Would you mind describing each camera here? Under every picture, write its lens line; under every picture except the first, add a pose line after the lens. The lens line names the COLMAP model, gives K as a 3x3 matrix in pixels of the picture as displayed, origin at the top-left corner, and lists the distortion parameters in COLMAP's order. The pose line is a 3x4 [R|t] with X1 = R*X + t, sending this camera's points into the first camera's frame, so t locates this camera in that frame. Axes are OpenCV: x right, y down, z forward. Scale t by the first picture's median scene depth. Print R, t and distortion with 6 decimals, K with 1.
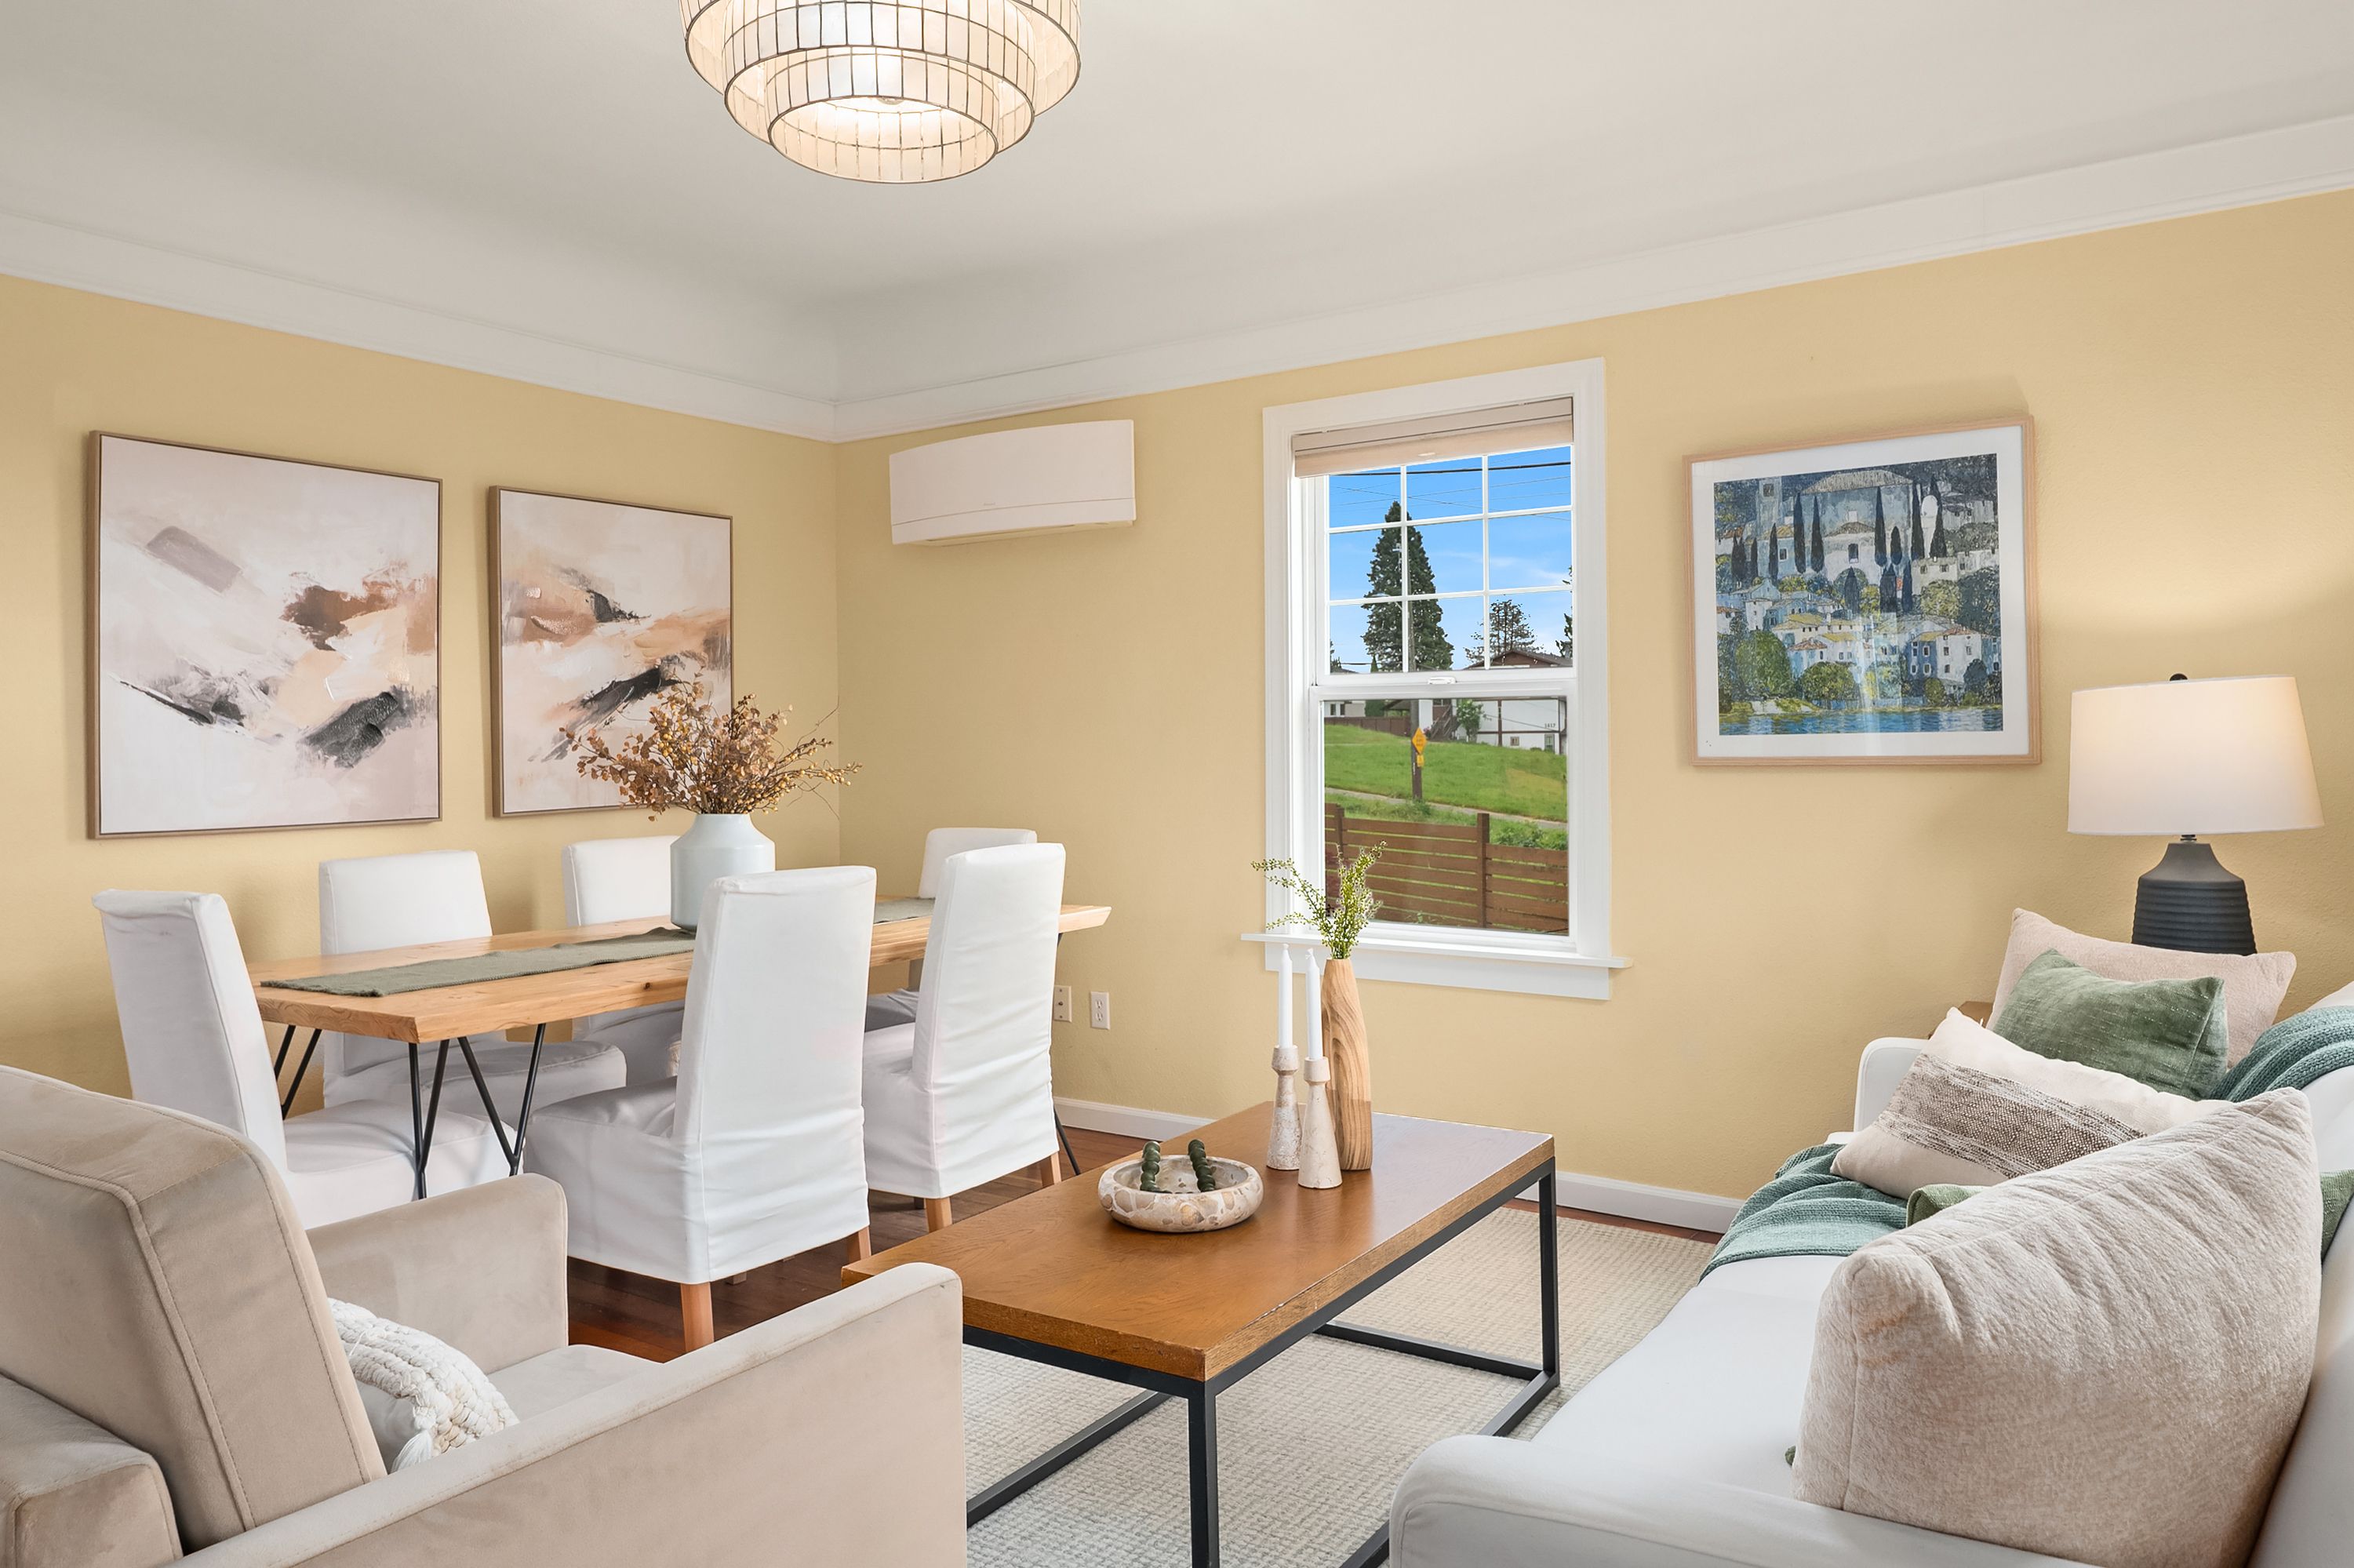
lens RADIAL K [[1550.4, 0, 1171.8], [0, 1550.4, 716.8], [0, 0, 1]] dist [0.003242, -0.005517]
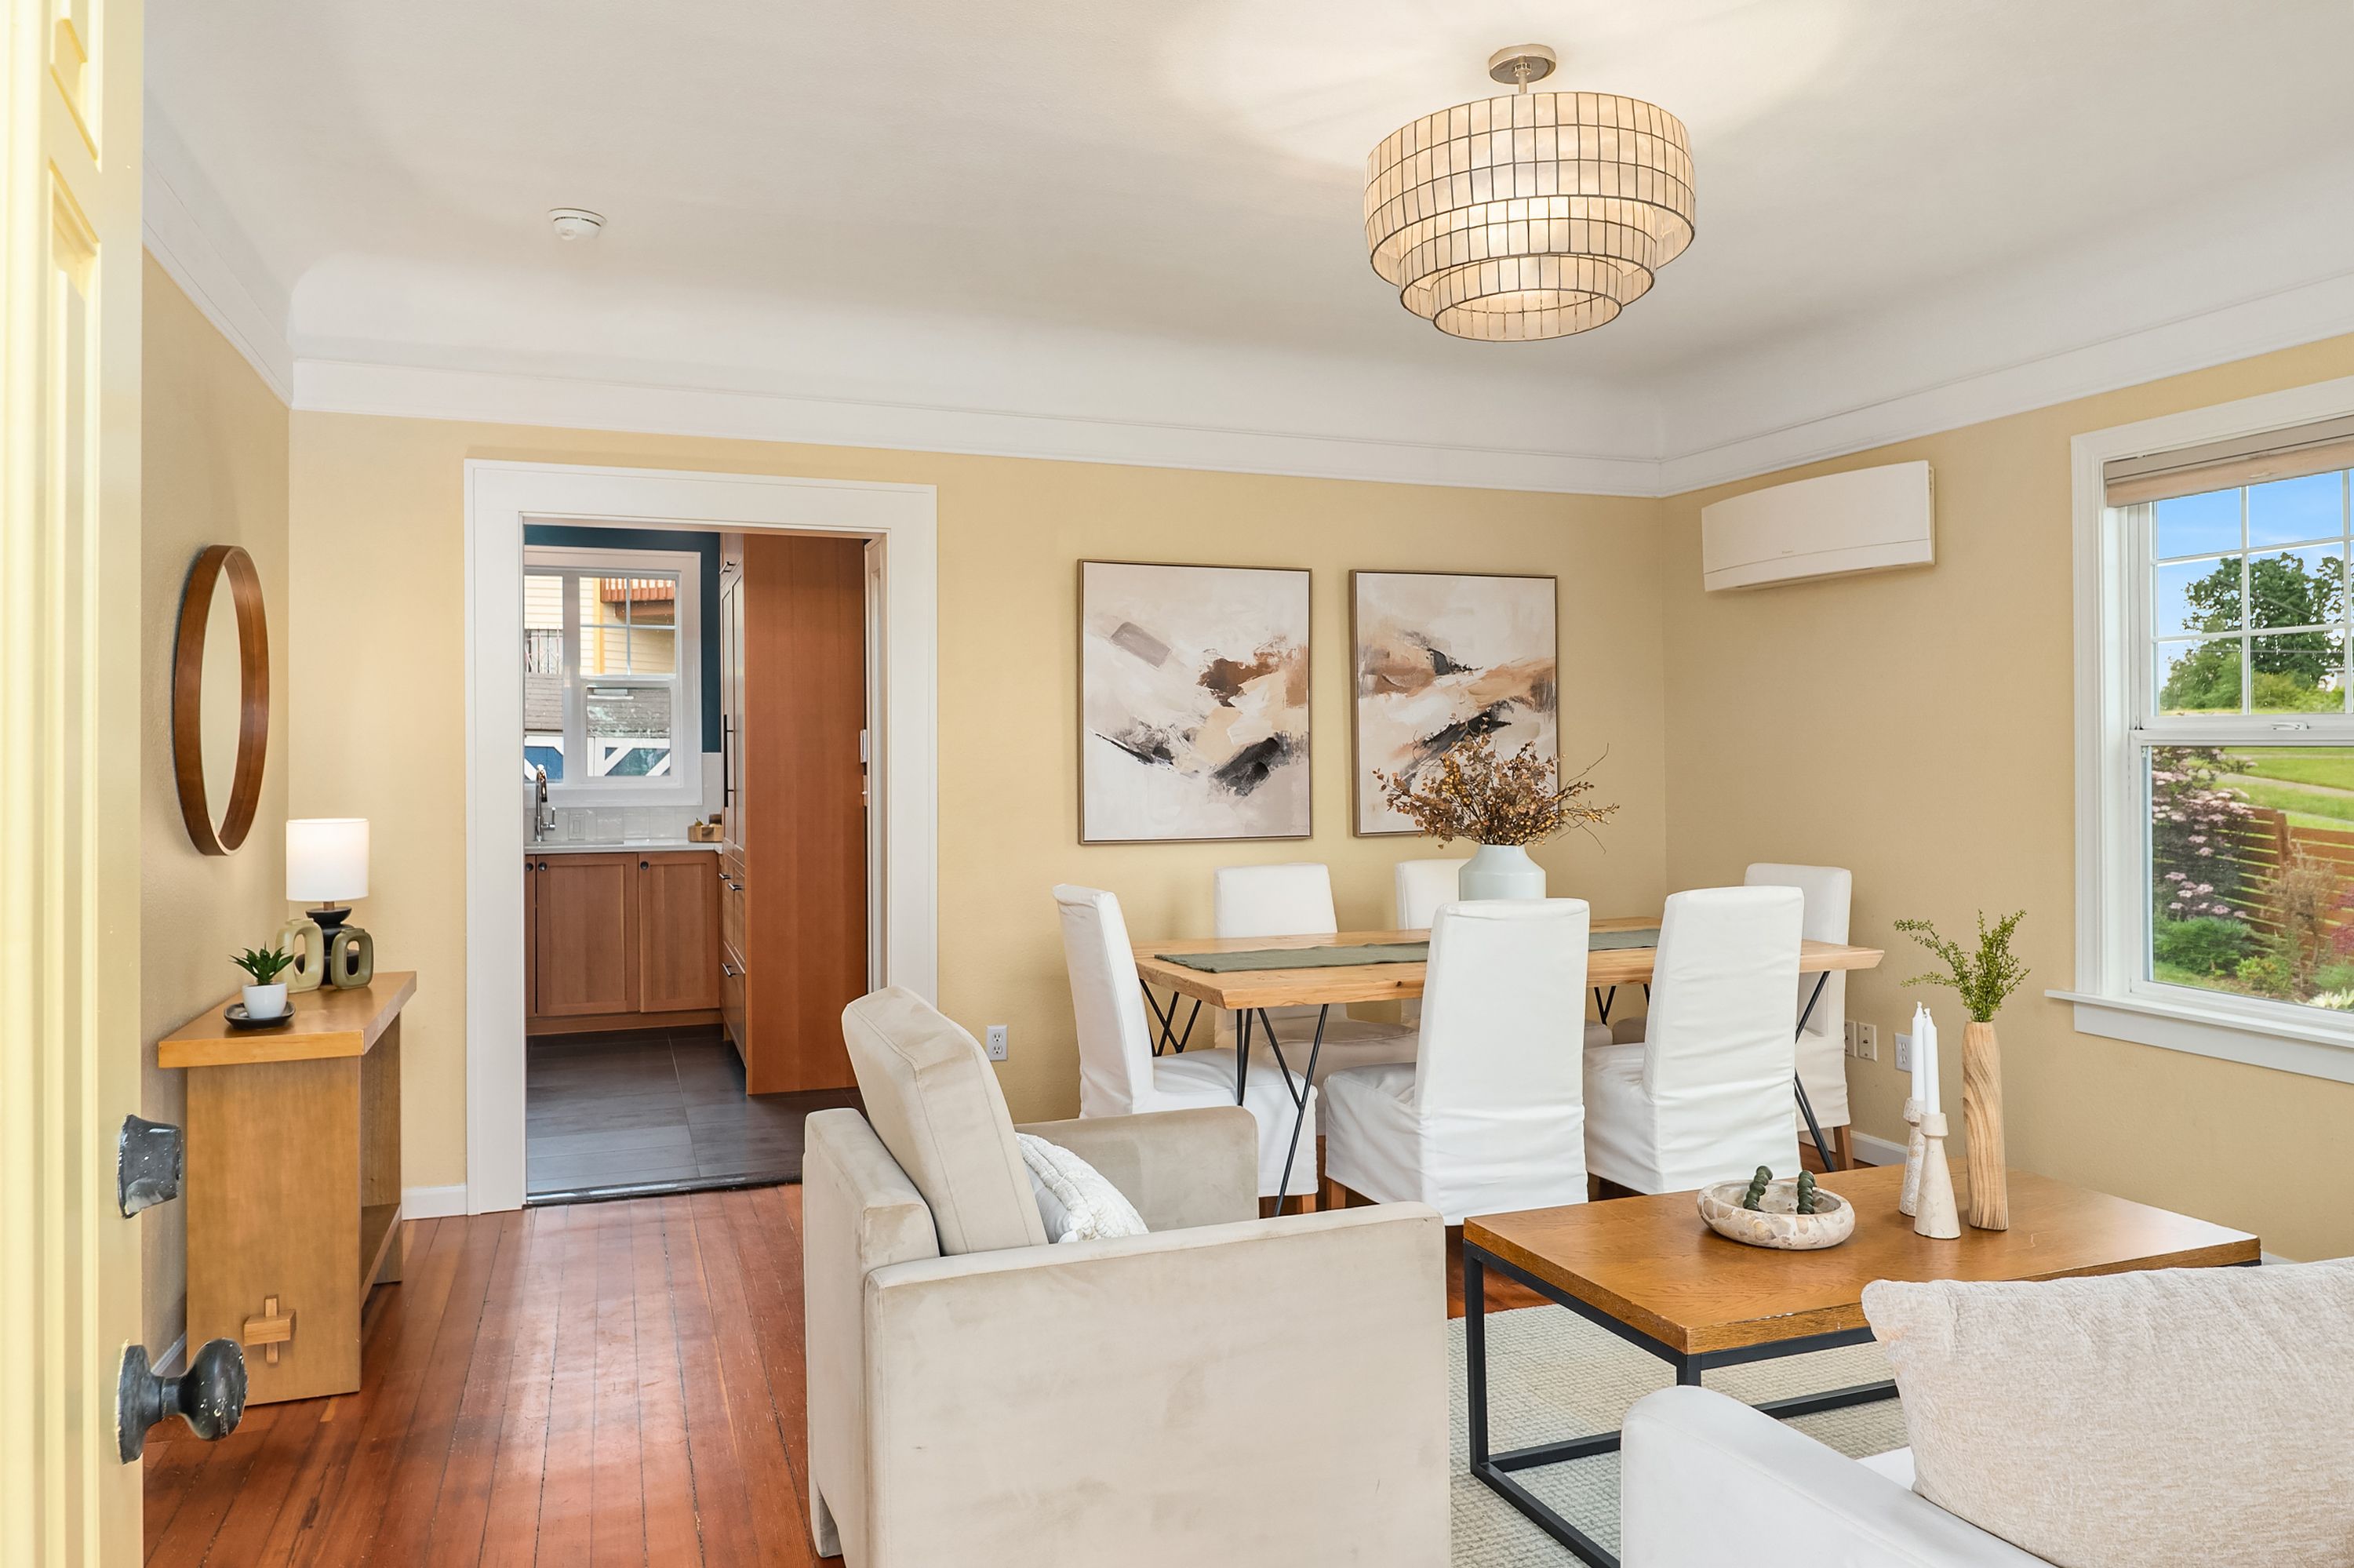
lens RADIAL K [[1550.4, 0, 1173.4], [0, 1550.4, 723.4], [0, 0, 1]] dist [0.003242, -0.005517]
pose [[0.811576, -0.001804, -0.584244, 0.191372], [0.003602, 0.999992, 0.001916, -0.031896], [0.584236, -0.003659, 0.811576, -0.101326]]
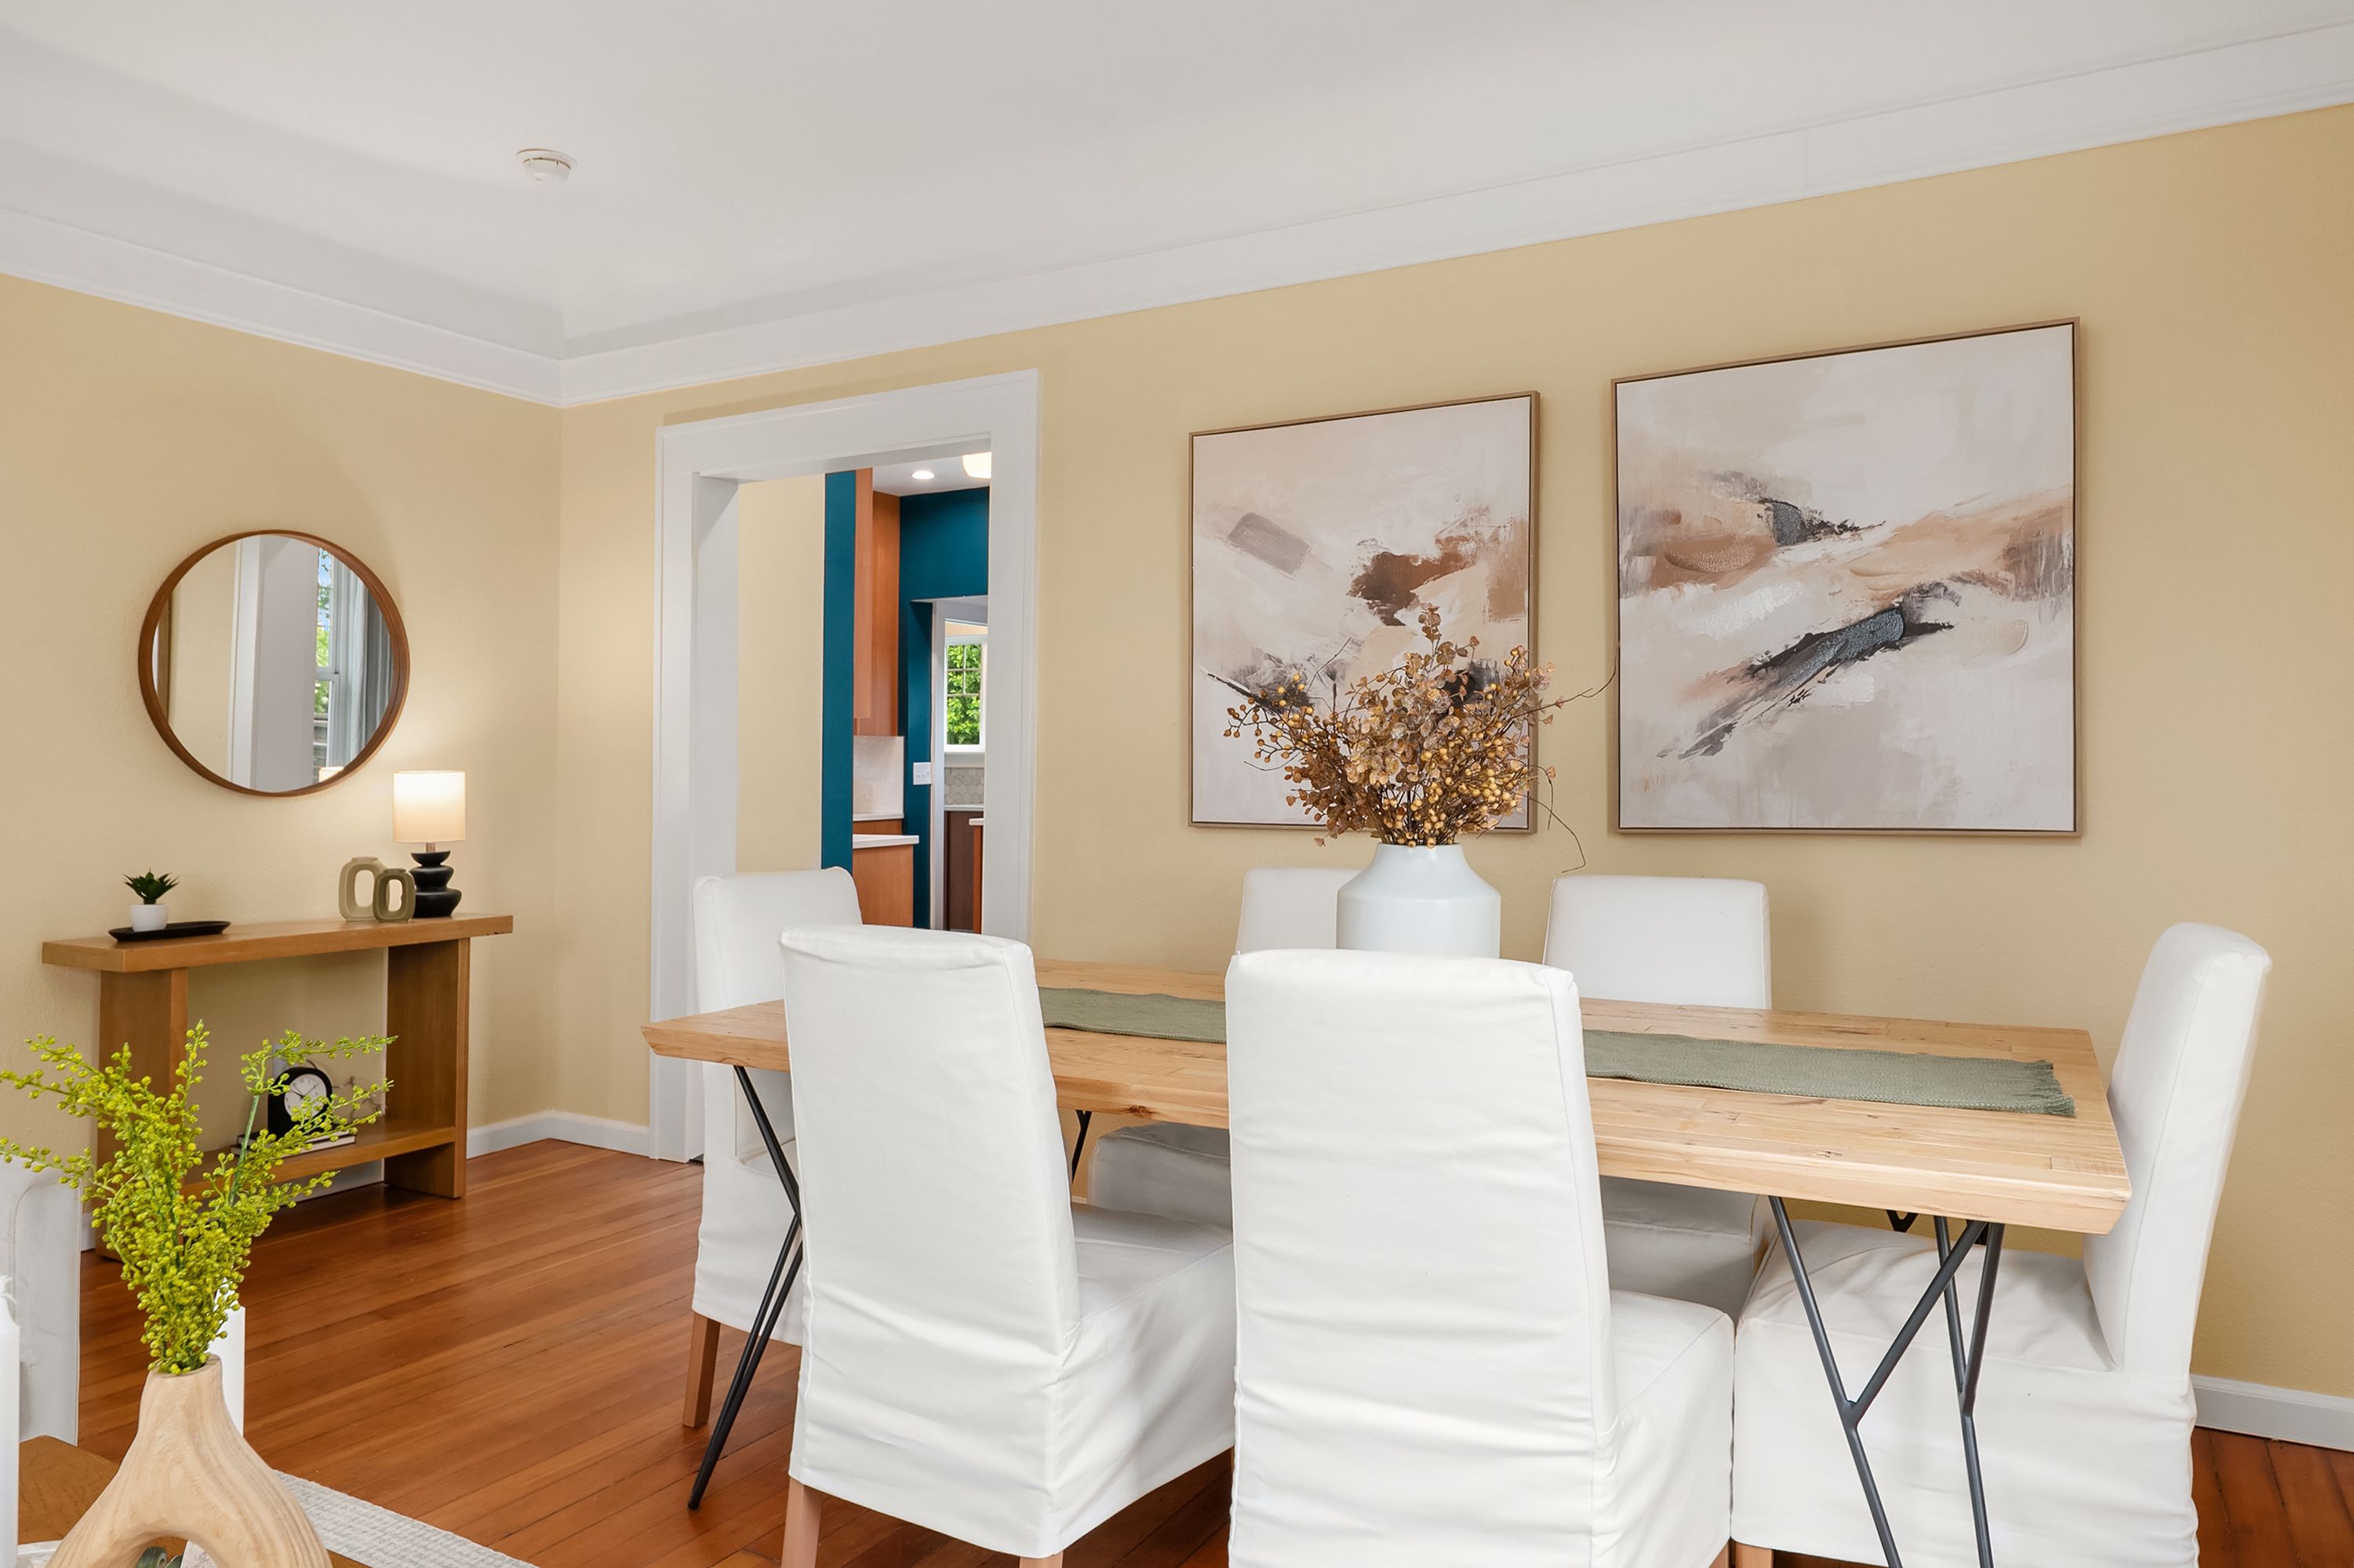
lens RADIAL K [[1550.4, 0, 1161.3], [0, 1550.4, 769.1], [0, 0, 1]] dist [0.003242, -0.005517]
pose [[0.083567, 0.018210, -0.996336, 0.309461], [0.020843, 0.999582, 0.020017, 0.017225], [0.996284, -0.022439, 0.083153, 0.806994]]
